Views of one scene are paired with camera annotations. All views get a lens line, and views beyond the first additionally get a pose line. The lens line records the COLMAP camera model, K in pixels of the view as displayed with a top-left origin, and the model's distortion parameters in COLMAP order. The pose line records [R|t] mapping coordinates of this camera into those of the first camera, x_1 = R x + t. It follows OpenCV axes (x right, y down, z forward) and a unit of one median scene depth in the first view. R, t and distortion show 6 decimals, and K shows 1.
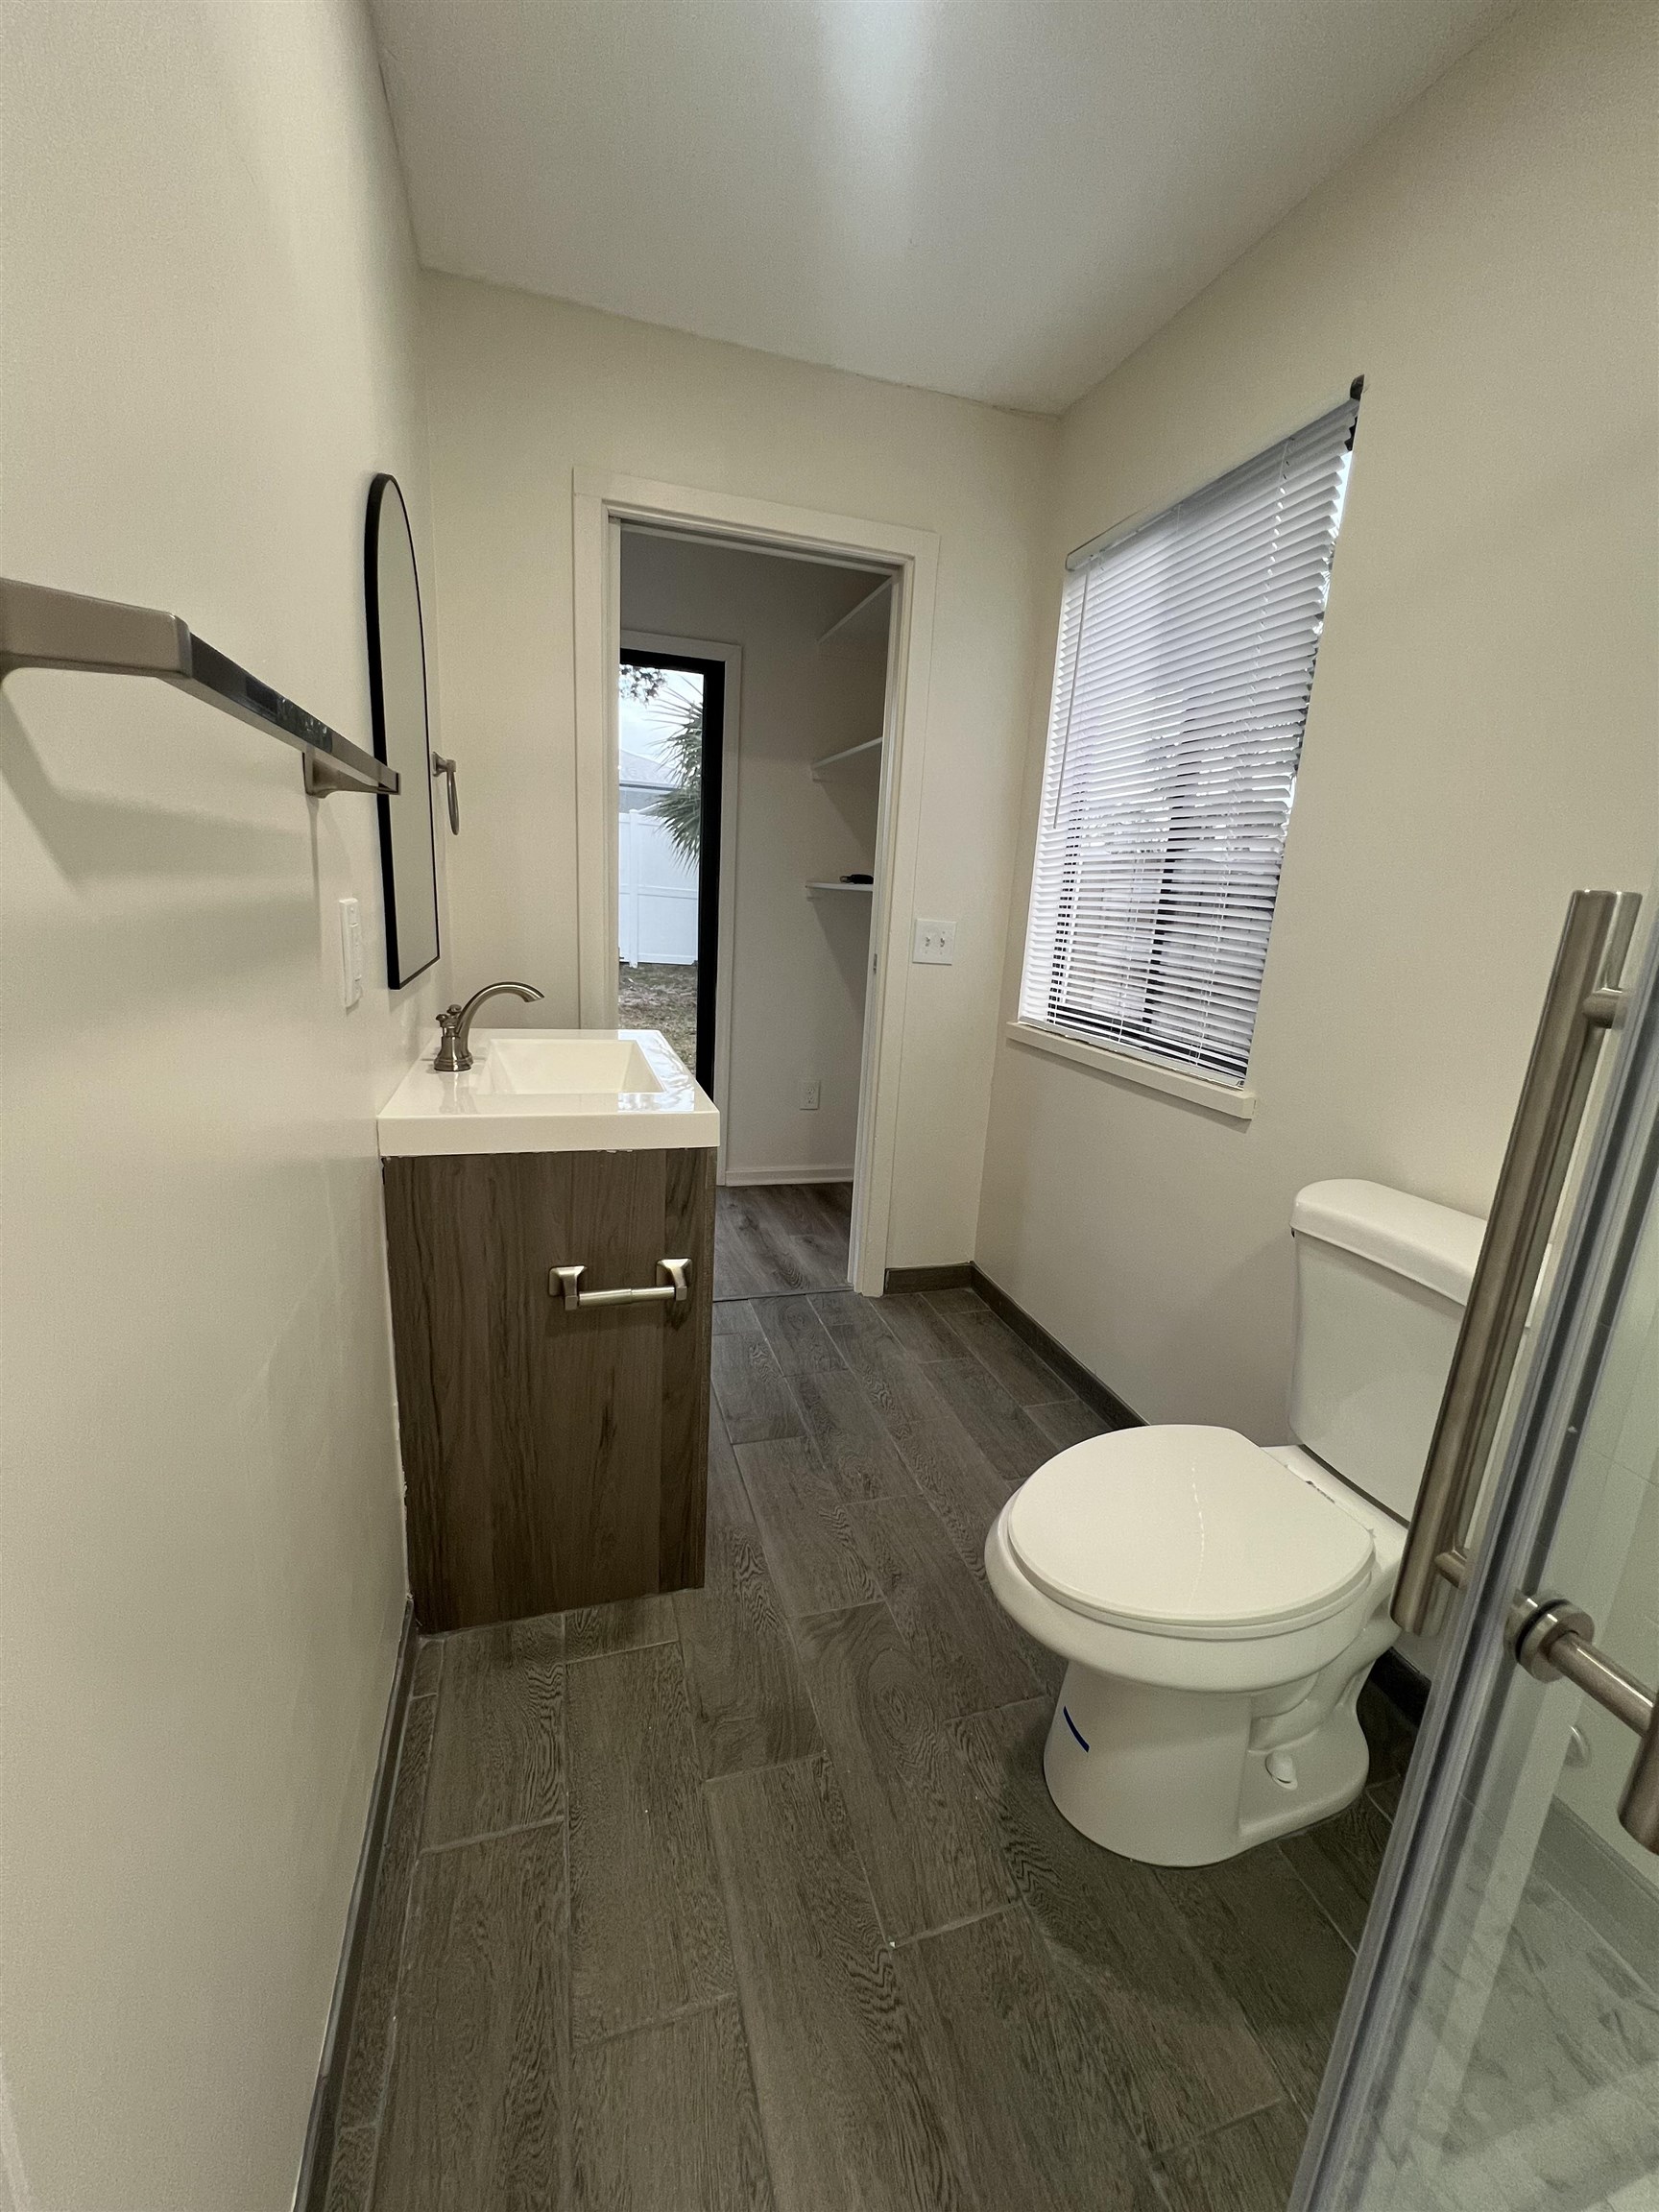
lens RADIAL K [[888.9, 0, 832.2], [0, 888.9, 1110.4], [0, 0, 1]] dist [-0.001982, 0.000455]
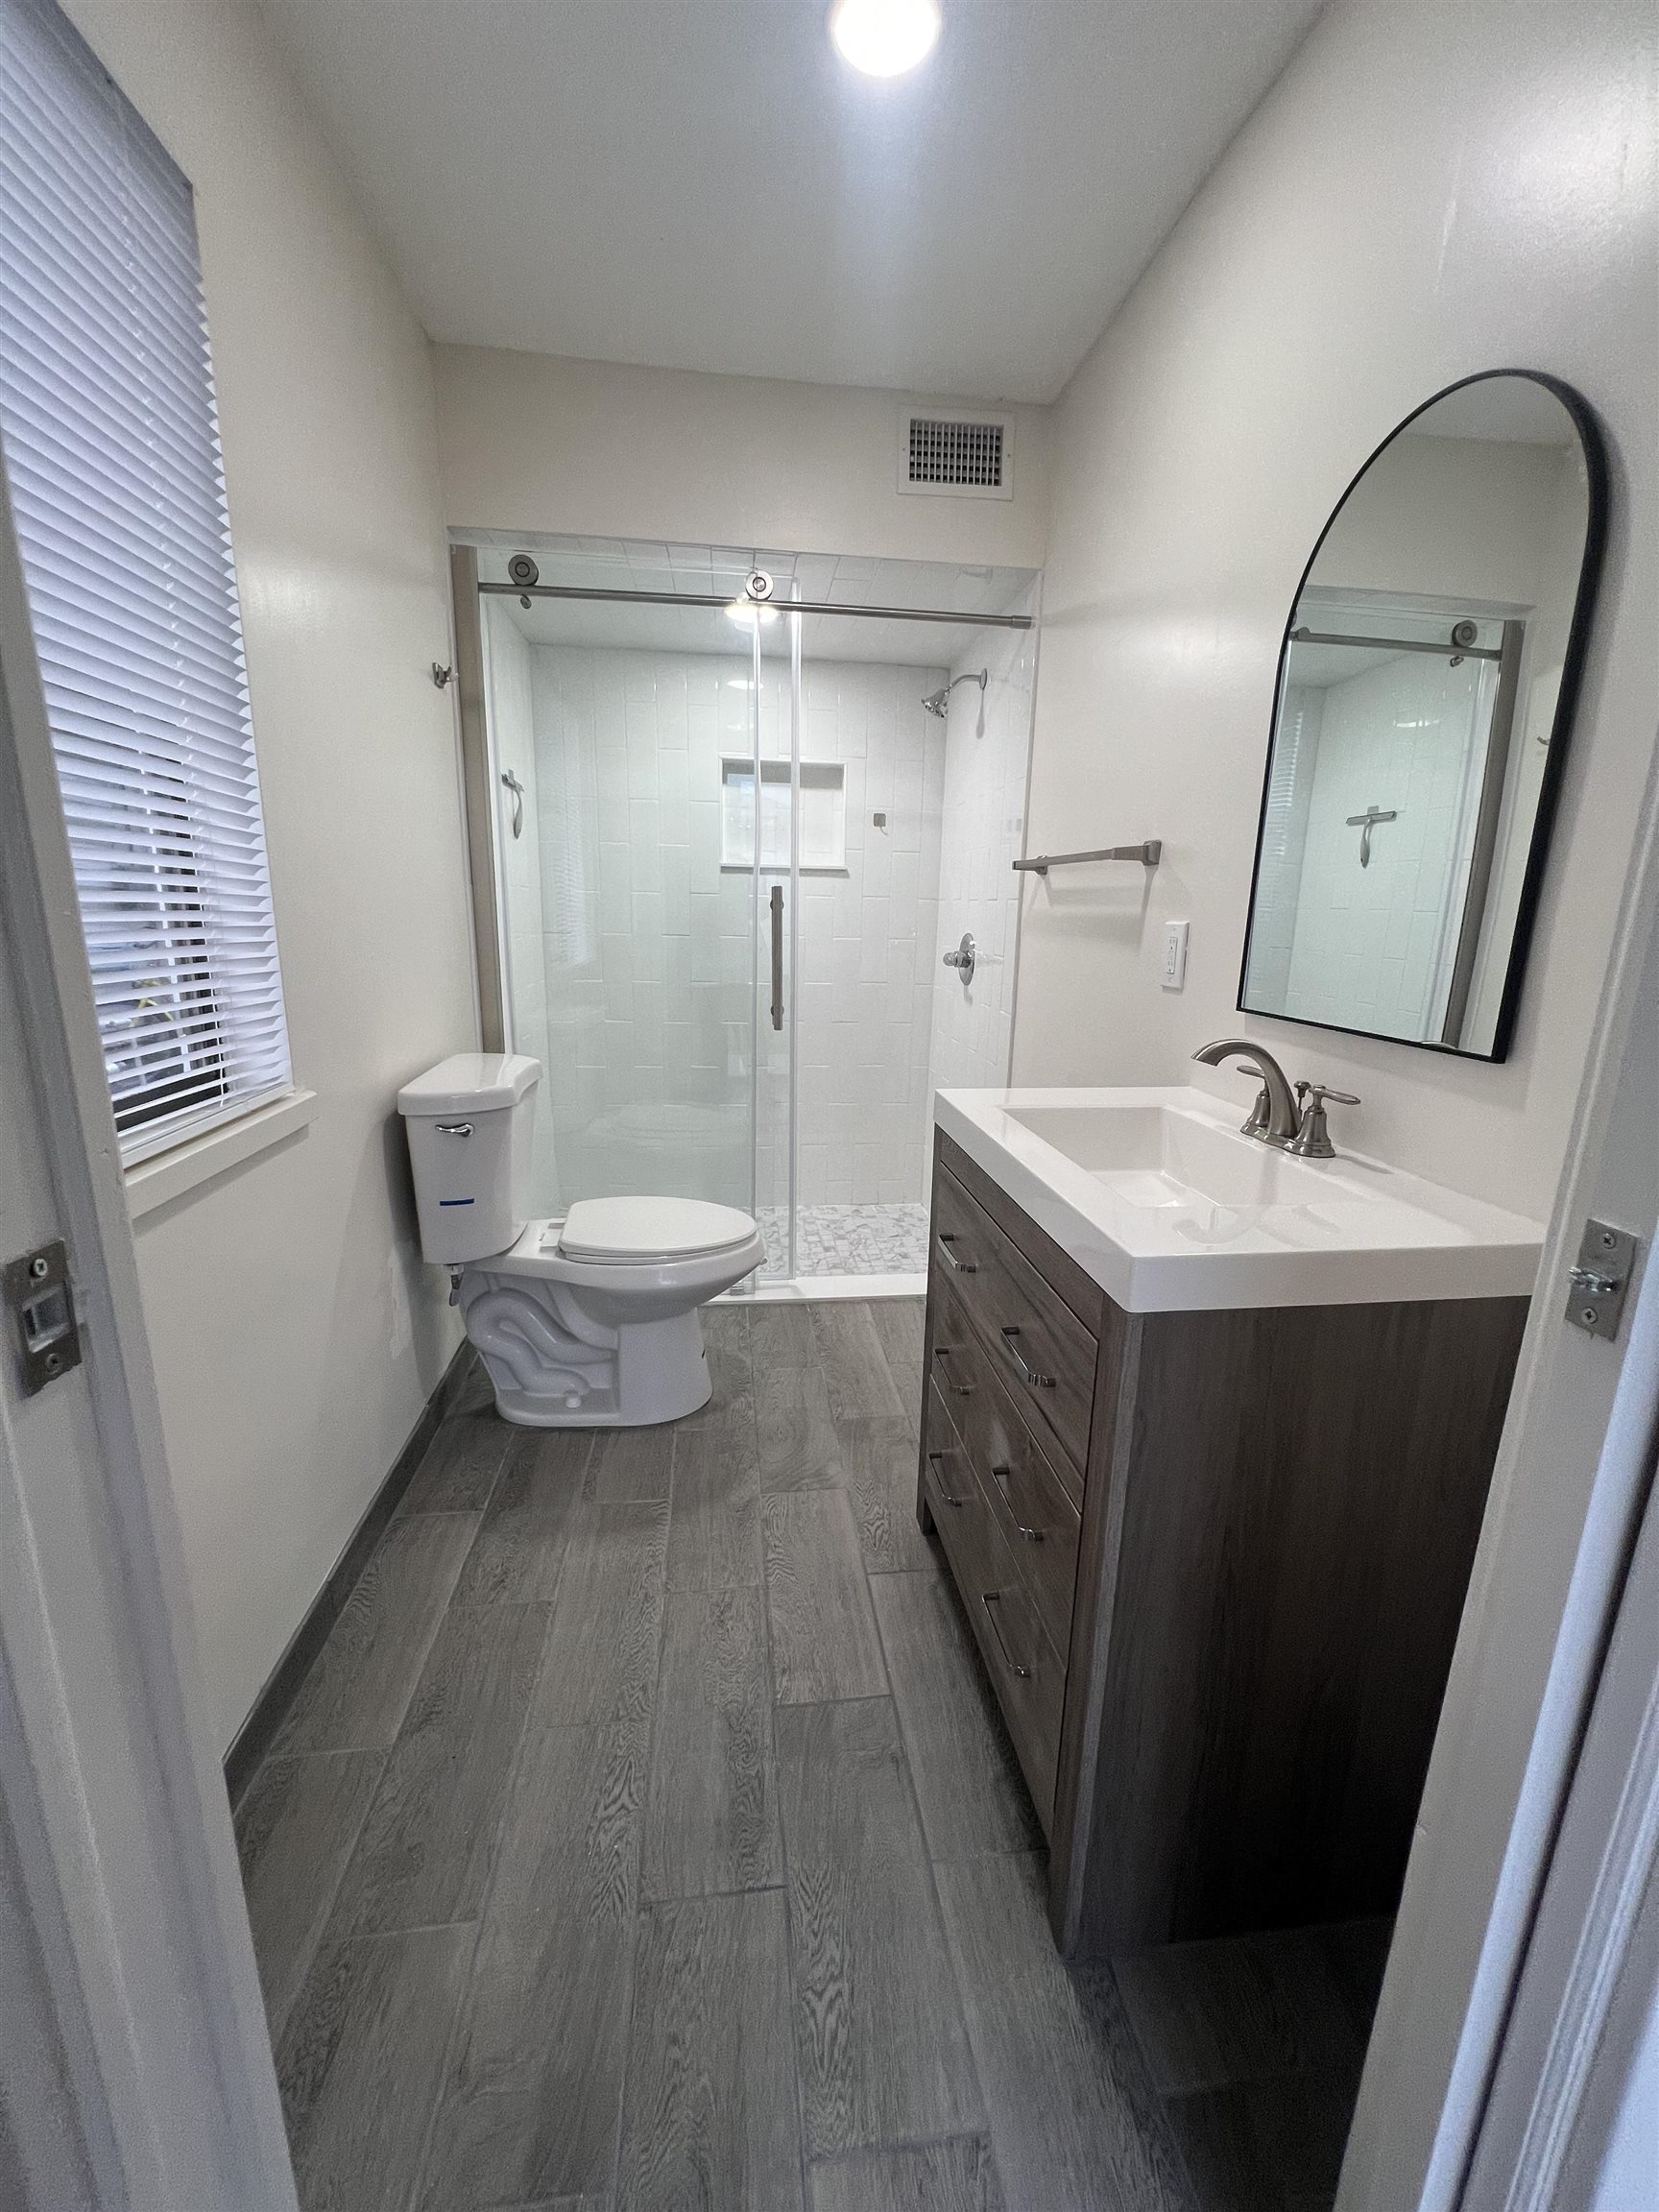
lens RADIAL K [[888.9, 0, 832.2], [0, 888.9, 1110.4], [0, 0, 1]] dist [-0.001982, 0.000455]
pose [[-0.981974, -0.113654, 0.151028, -0.152477], [-0.032083, 0.887655, 0.459390, -0.435210], [-0.186273, 0.446264, -0.875301, 1.785445]]
